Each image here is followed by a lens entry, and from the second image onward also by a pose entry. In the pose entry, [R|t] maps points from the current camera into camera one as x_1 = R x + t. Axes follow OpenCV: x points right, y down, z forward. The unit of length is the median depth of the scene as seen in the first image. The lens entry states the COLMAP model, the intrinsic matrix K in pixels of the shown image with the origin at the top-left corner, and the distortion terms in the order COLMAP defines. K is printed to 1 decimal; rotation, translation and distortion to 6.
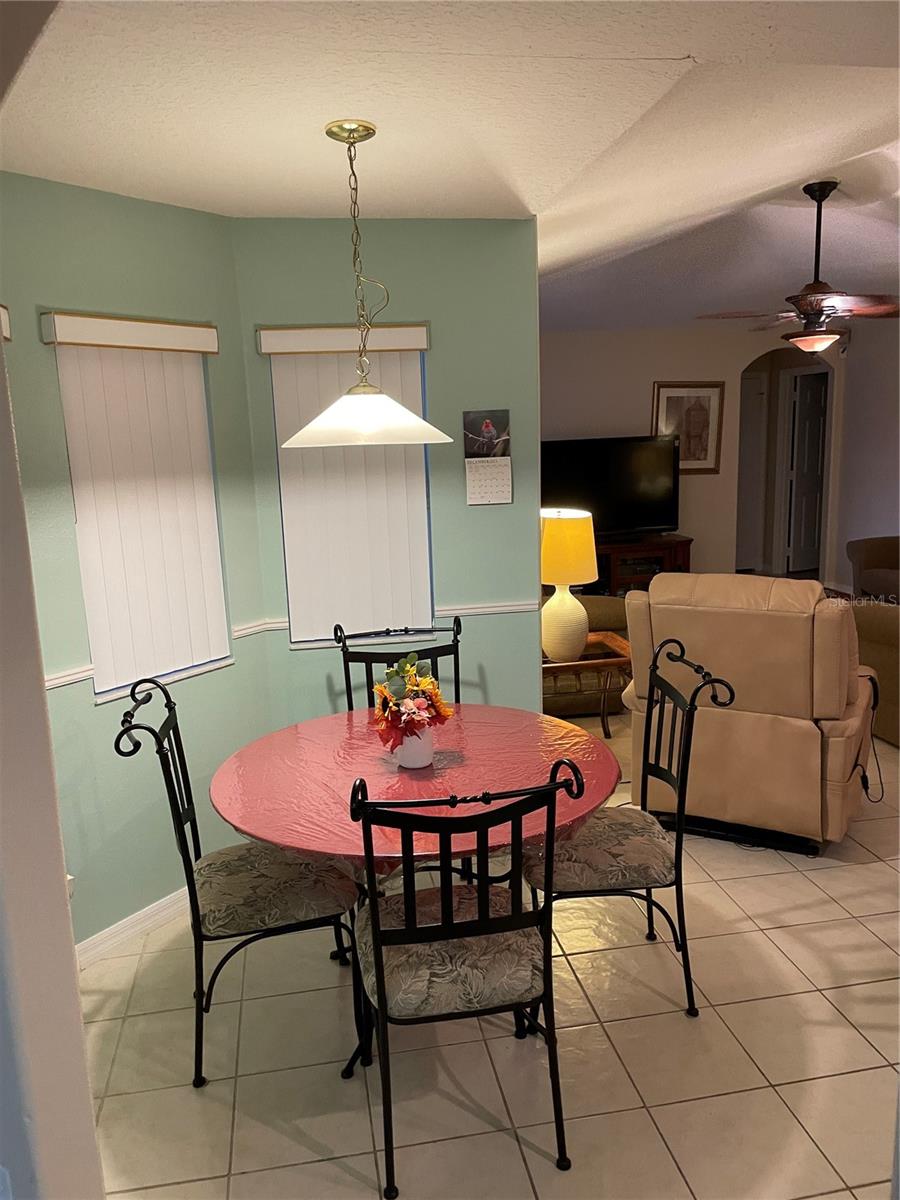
lens RADIAL K [[911.8, 0, 447.7], [0, 911.8, 604.9], [0, 0, 1]] dist [0.087277, -0.111559]
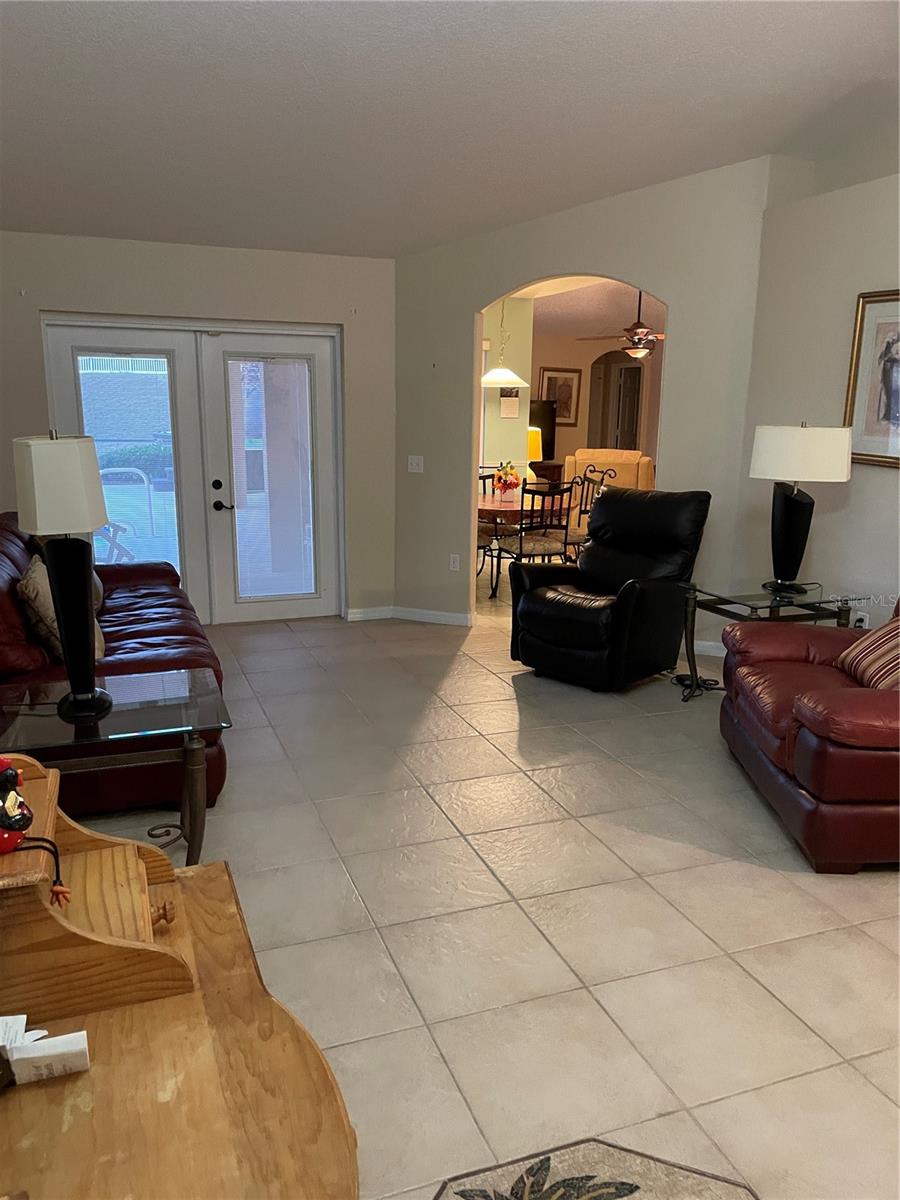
lens RADIAL K [[890.5, 0, 456.7], [0, 890.5, 611.0], [0, 0, 1]] dist [0.088267, -0.122175]
pose [[0.980117, 0.006077, 0.198329, -0.356373], [-0.013943, 0.999169, 0.038290, 0.197772], [-0.197932, -0.040294, 0.979387, -0.821194]]
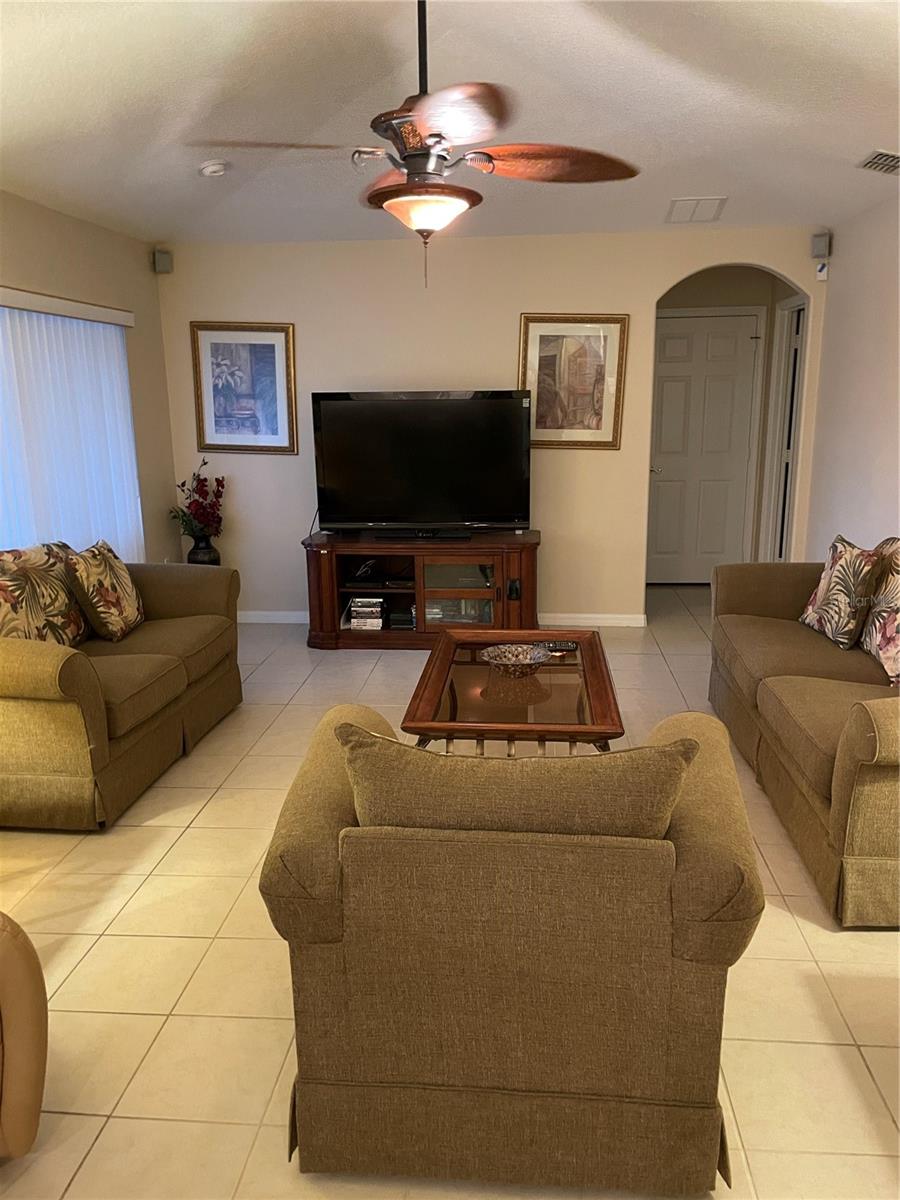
lens RADIAL K [[911.8, 0, 447.7], [0, 911.8, 604.9], [0, 0, 1]] dist [0.087277, -0.111559]
pose [[0.967289, 0.083022, -0.239708, 0.556886], [-0.072943, 0.996050, 0.050630, -0.082747], [0.242964, -0.031489, 0.969524, 0.469402]]
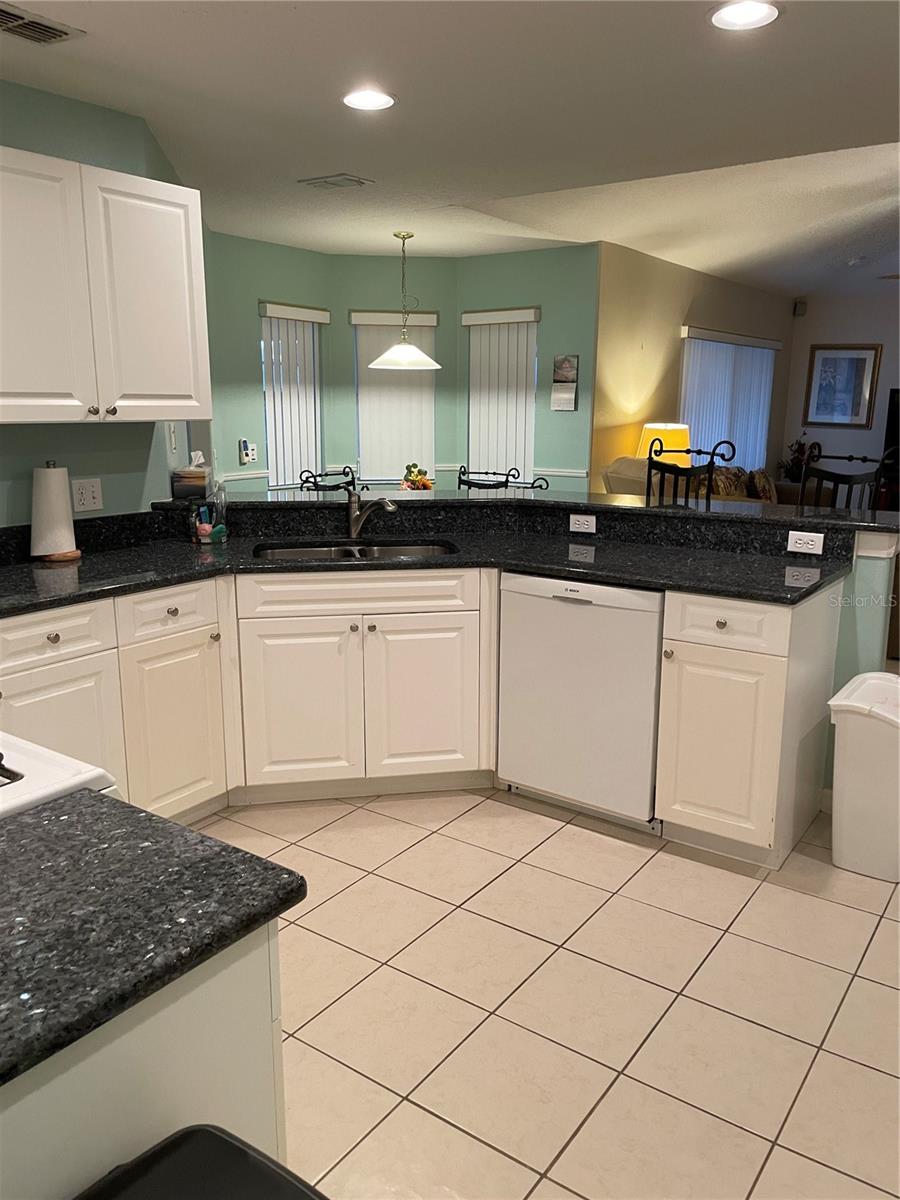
lens RADIAL K [[890.5, 0, 456.7], [0, 890.5, 611.0], [0, 0, 1]] dist [0.088267, -0.122175]
pose [[0.707581, 0.203666, -0.676645, 0.764595], [-0.164270, 0.978740, 0.122814, 0.059363], [0.687273, 0.024251, 0.725994, -0.250754]]
